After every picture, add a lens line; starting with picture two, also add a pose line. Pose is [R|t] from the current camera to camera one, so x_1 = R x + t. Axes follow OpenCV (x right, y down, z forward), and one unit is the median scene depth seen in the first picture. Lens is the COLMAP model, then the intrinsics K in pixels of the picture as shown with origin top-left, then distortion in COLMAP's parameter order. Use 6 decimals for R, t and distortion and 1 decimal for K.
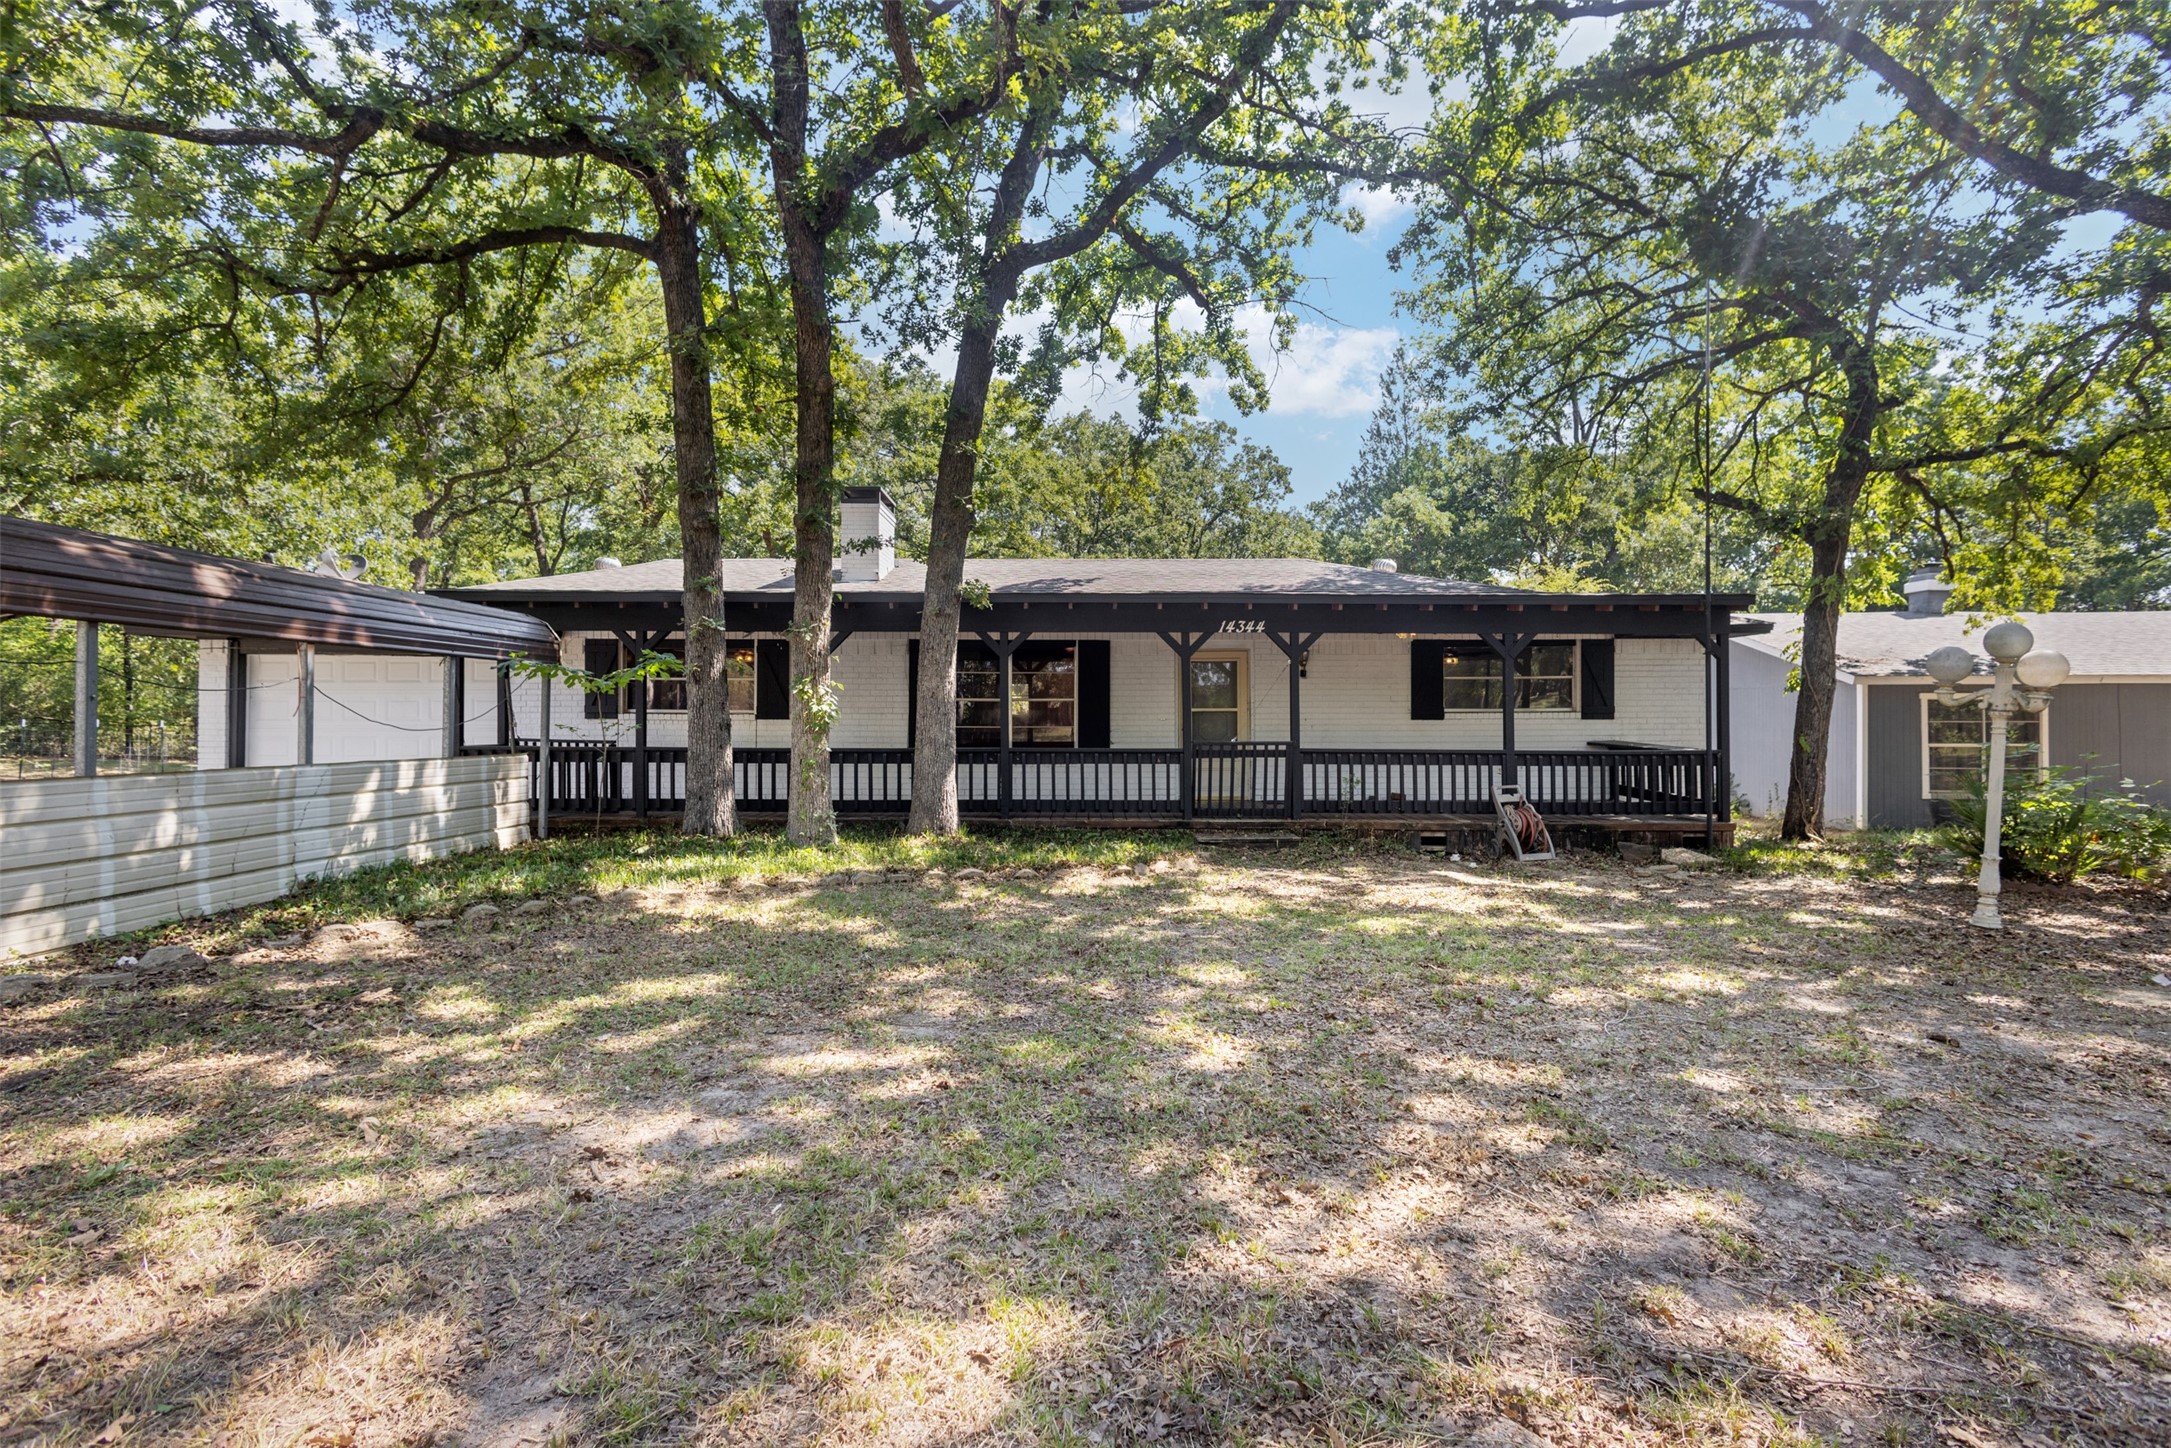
lens RADIAL K [[1034.3, 0, 1090.3], [0, 1034.3, 699.2], [0, 0, 1]] dist [0.007173, -0.001157]
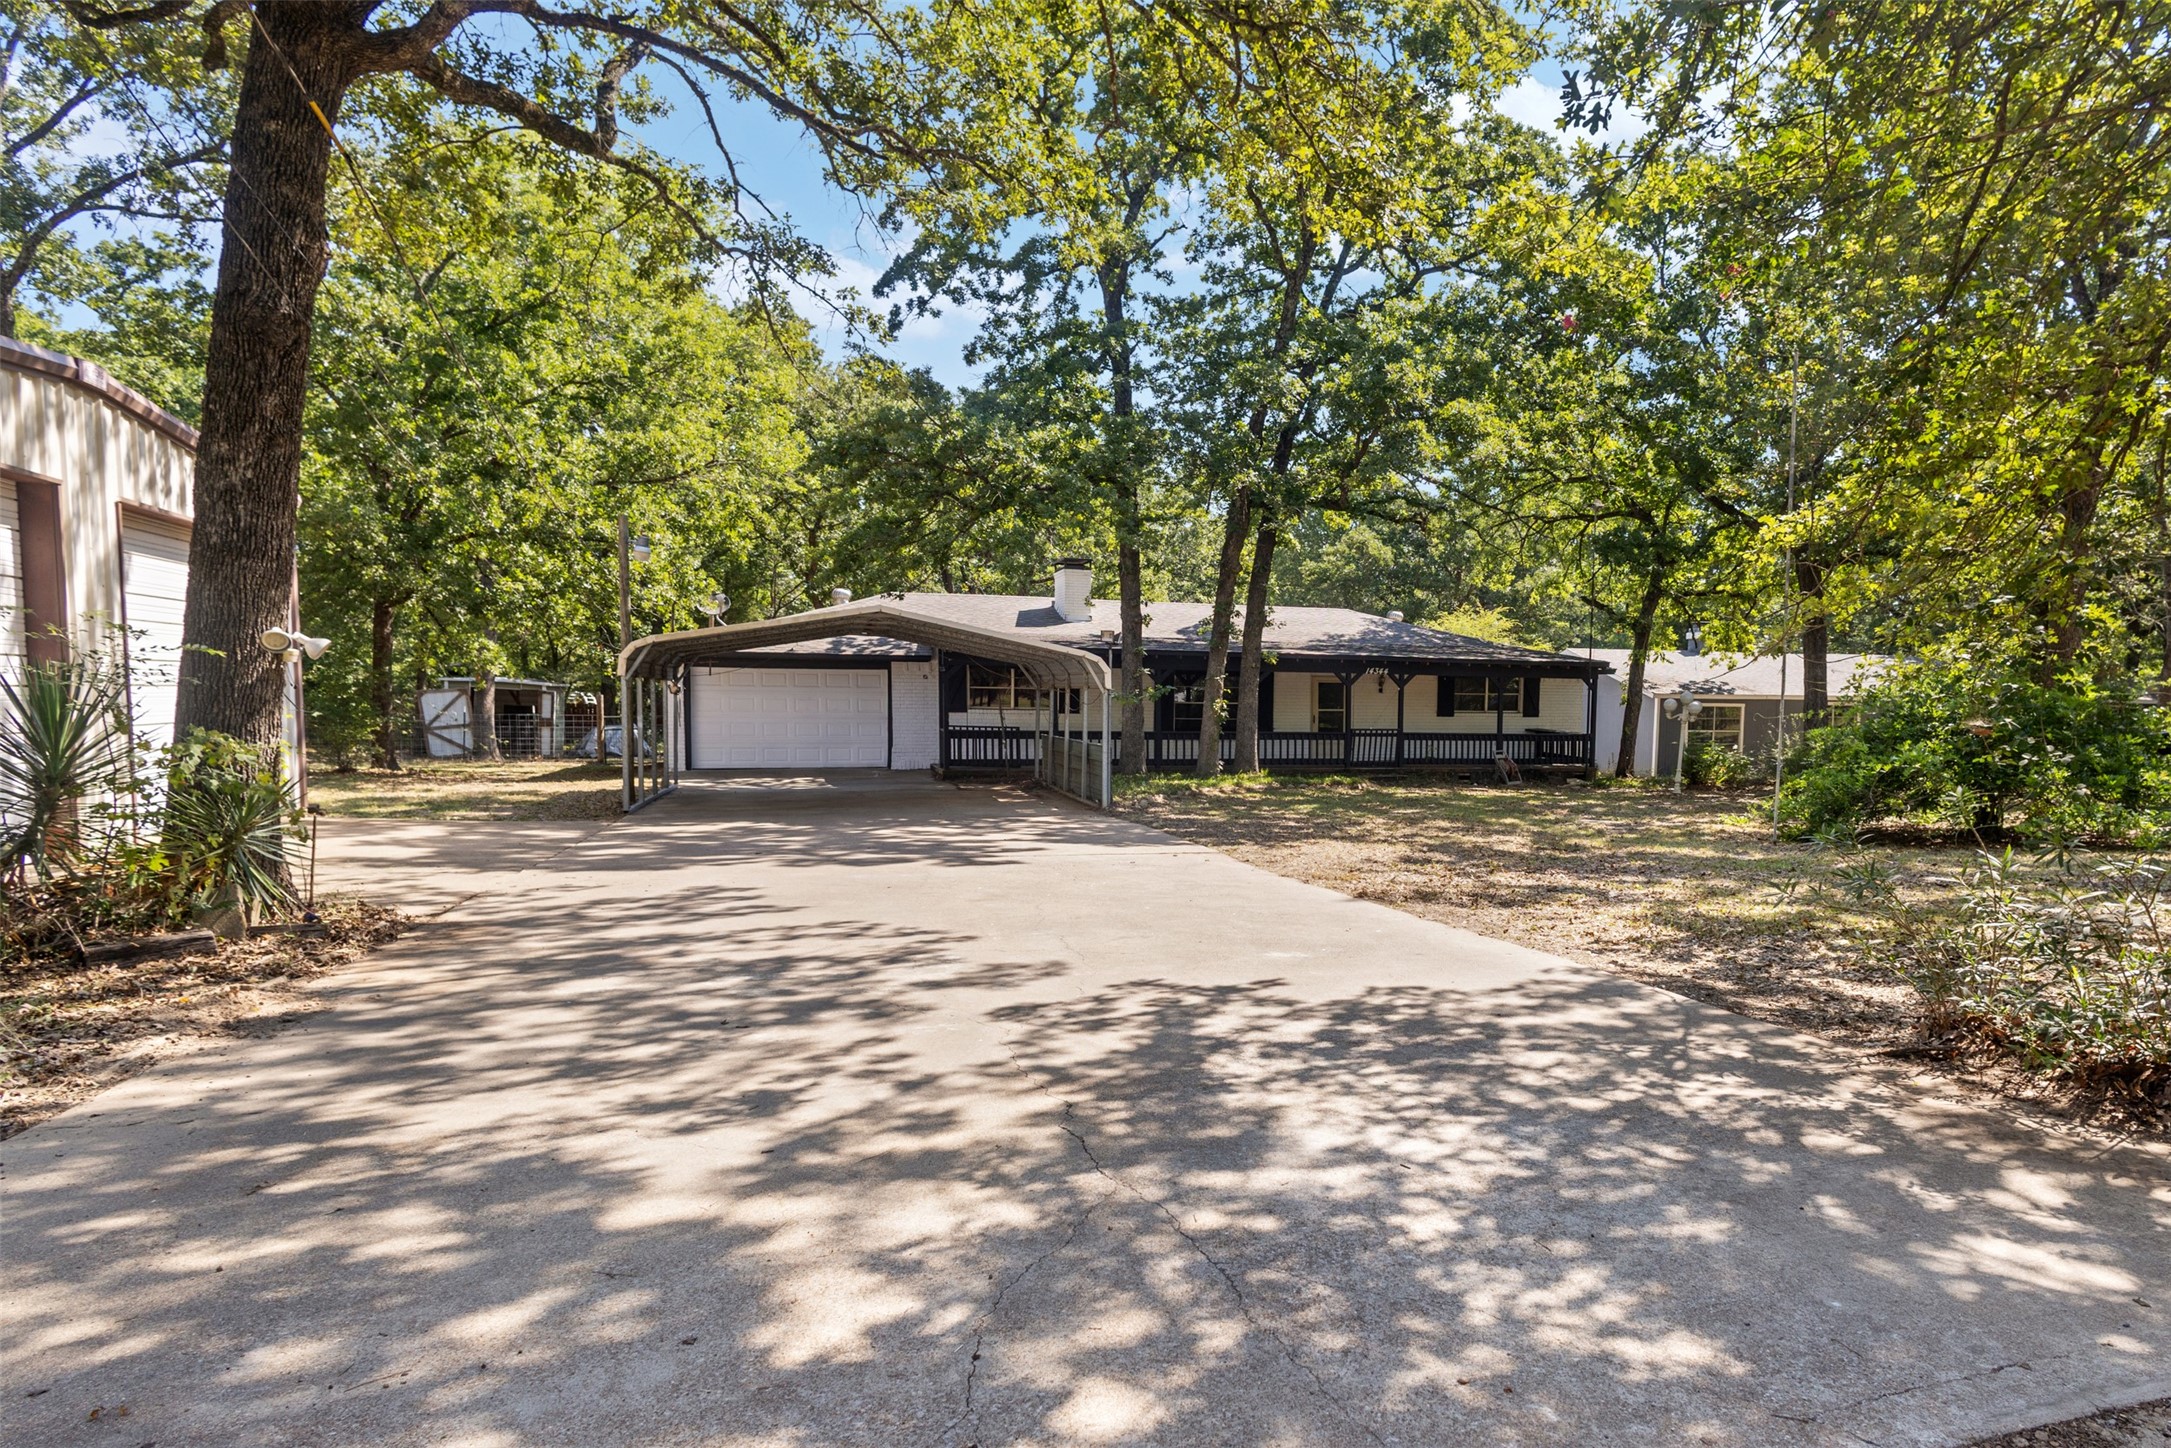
lens RADIAL K [[1034.3, 0, 1090.3], [0, 1034.3, 699.2], [0, 0, 1]] dist [0.007173, -0.001157]
pose [[0.992685, 0.006641, 0.120548, -0.597436], [-0.009354, 0.999715, 0.021947, -0.052019], [-0.120368, -0.022914, 0.992465, -0.874449]]
